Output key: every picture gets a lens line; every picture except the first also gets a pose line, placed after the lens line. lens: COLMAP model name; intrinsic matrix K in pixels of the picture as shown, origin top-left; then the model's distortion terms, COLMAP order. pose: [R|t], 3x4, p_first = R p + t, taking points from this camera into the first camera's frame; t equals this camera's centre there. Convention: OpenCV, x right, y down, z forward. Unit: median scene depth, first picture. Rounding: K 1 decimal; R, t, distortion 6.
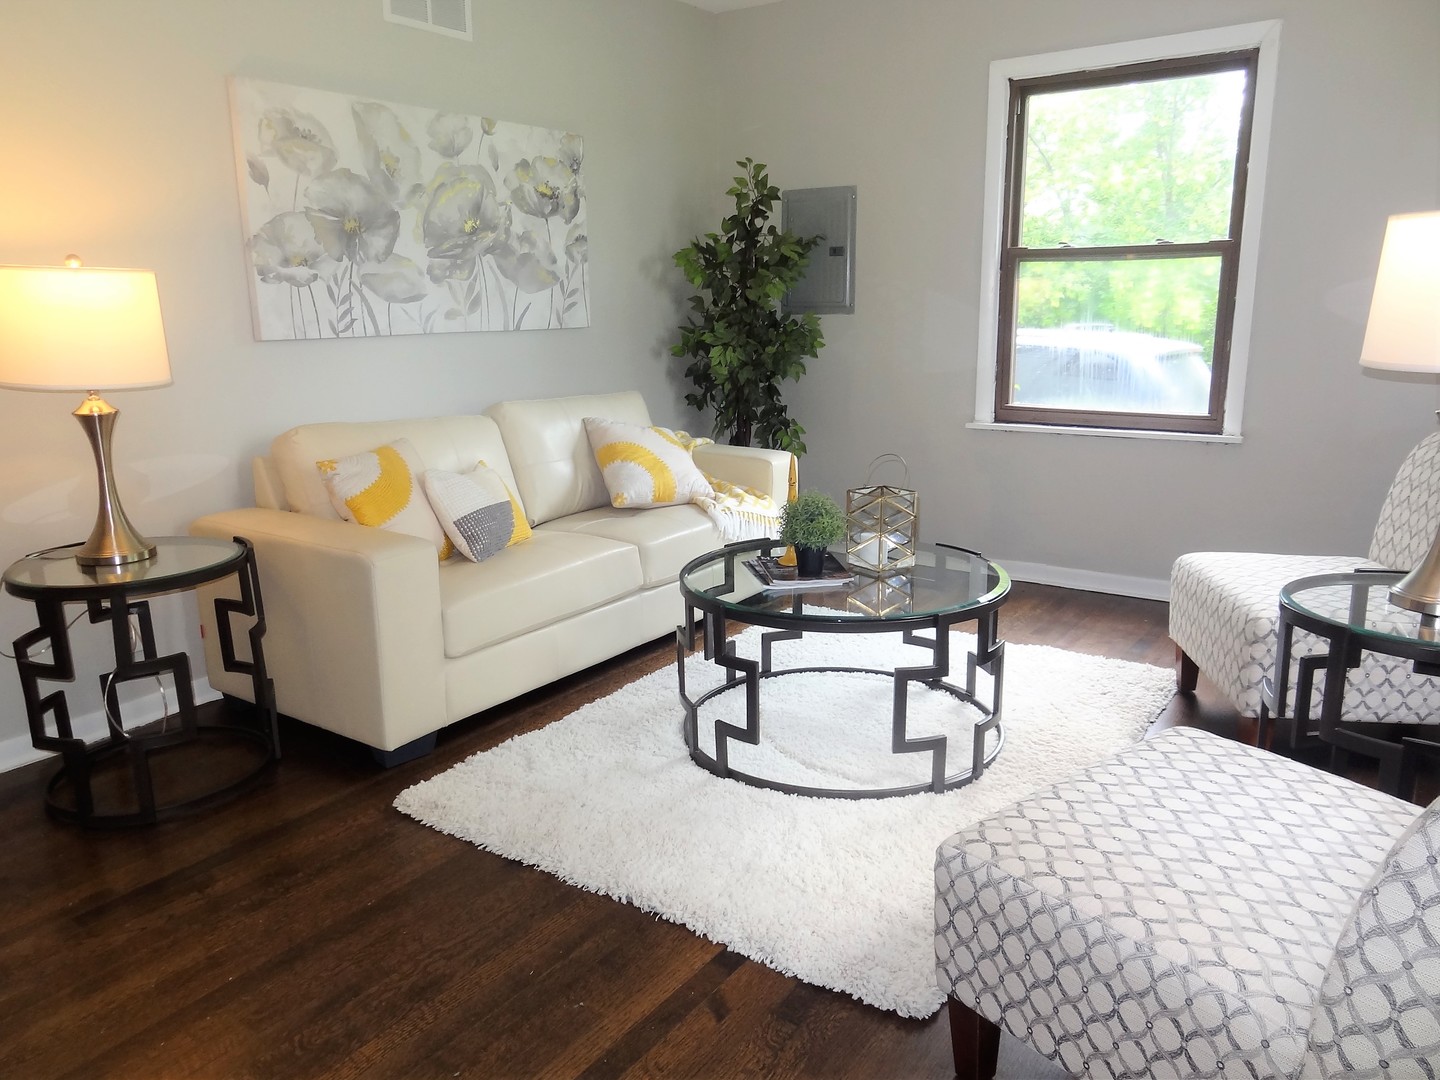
lens RADIAL K [[1046.5, 0, 710.2], [0, 1046.5, 539.2], [0, 0, 1]] dist [0.003150, 0.004334]
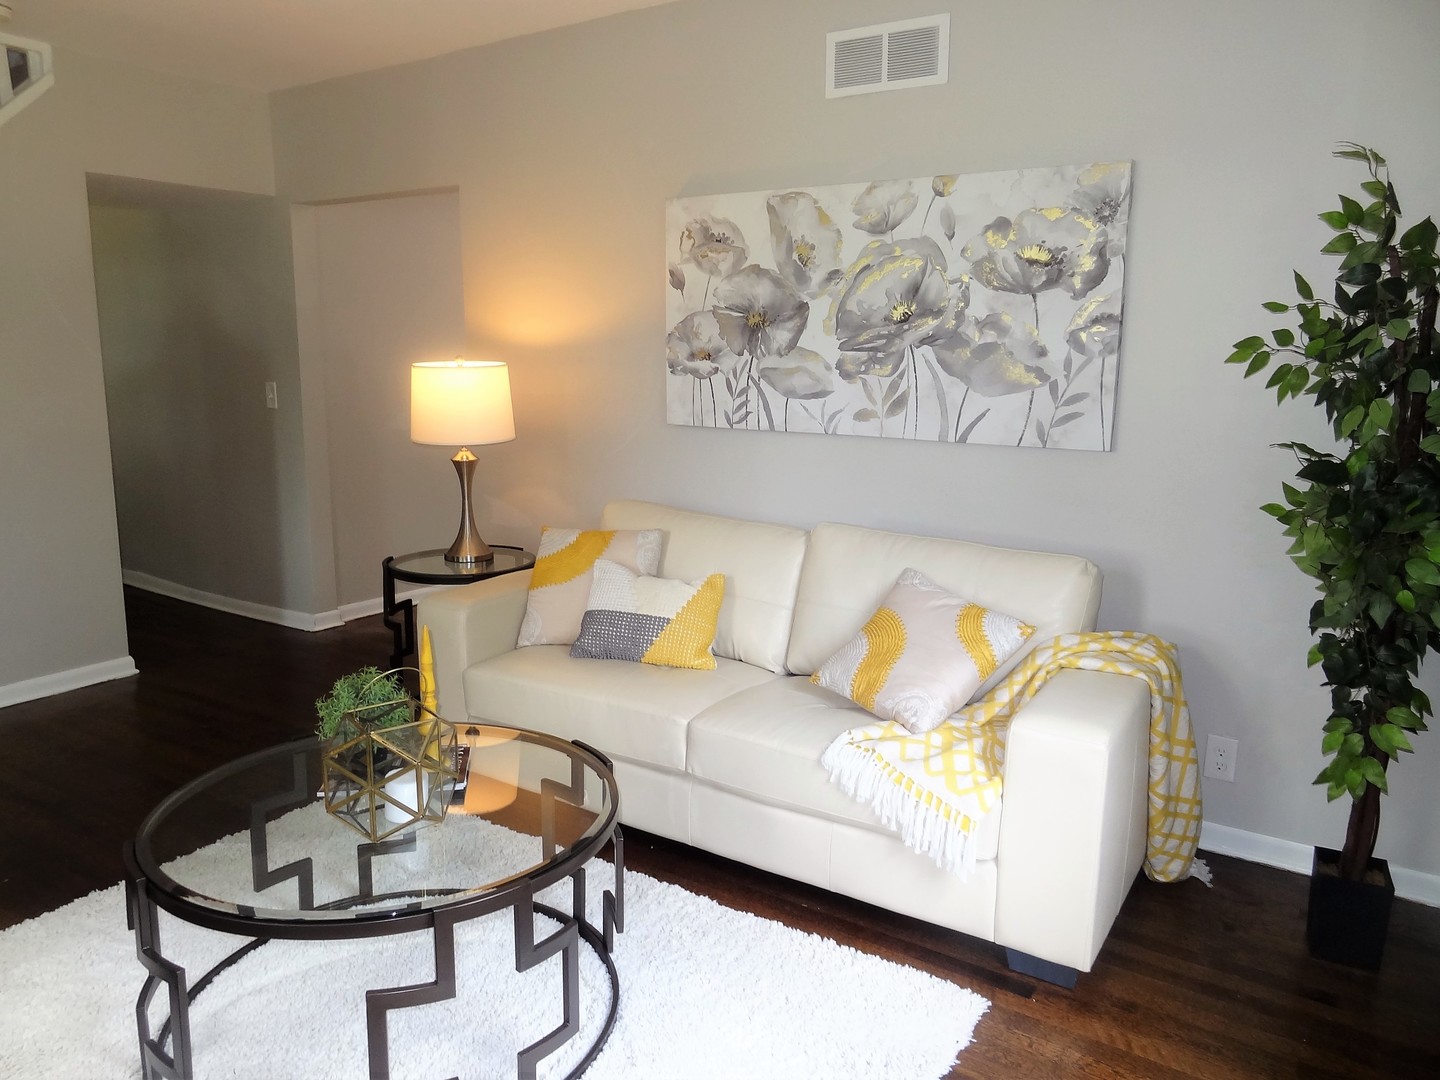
lens RADIAL K [[1046.5, 0, 717.6], [0, 1046.5, 544.9], [0, 0, 1]] dist [0.003150, 0.004334]
pose [[0.044370, 0.202251, -0.978328, 0.631138], [-0.234356, 0.954073, 0.186608, -0.254549], [0.971138, 0.220997, 0.089731, 0.860593]]
